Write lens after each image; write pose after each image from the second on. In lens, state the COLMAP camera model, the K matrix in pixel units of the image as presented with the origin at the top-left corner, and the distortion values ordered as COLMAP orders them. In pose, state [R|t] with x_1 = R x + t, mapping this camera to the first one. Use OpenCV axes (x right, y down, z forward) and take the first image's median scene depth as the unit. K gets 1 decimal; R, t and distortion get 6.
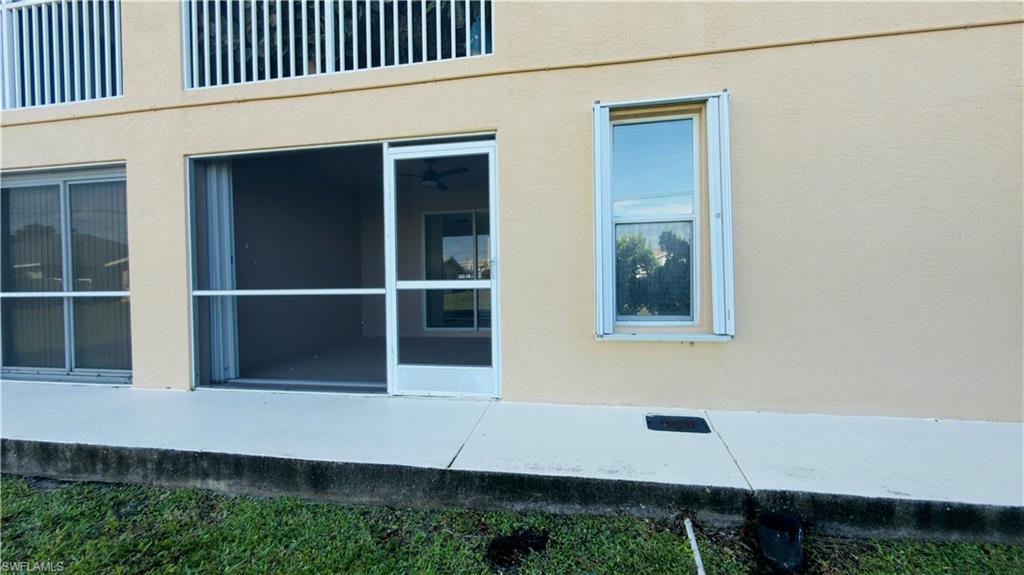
lens RADIAL K [[375.1, 0, 512.0], [0, 375.1, 287.5], [0, 0, 1]] dist [0.000780, 0.000079]
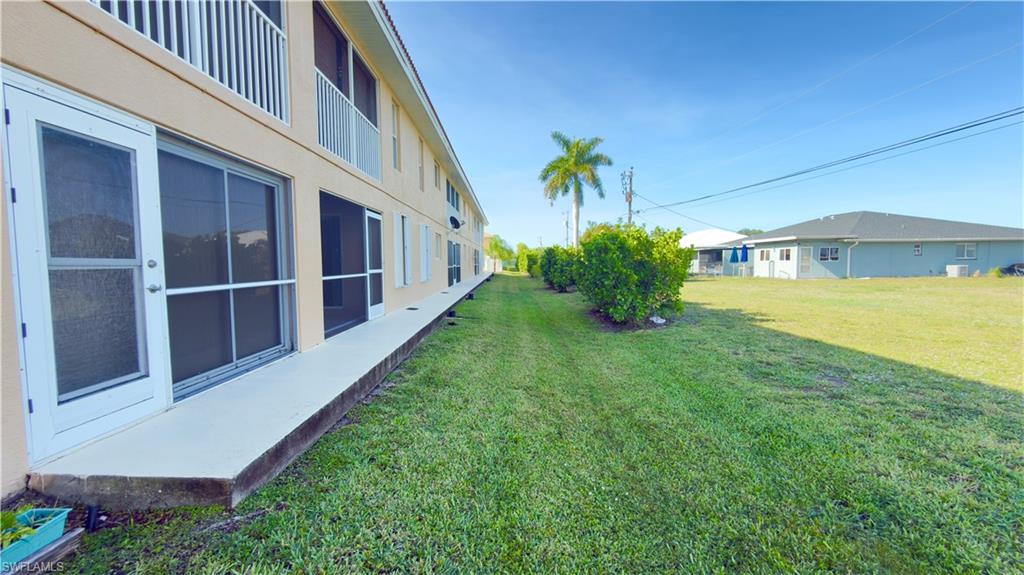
lens RADIAL K [[403.7, 0, 512.0], [0, 403.7, 287.5], [0, 0, 1]] dist [0.000035, -0.000028]
pose [[-0.175477, -0.051813, 0.983119, -2.346605], [0.013122, 0.998402, 0.054960, -0.026522], [-0.984396, 0.022545, -0.174516, 0.470842]]
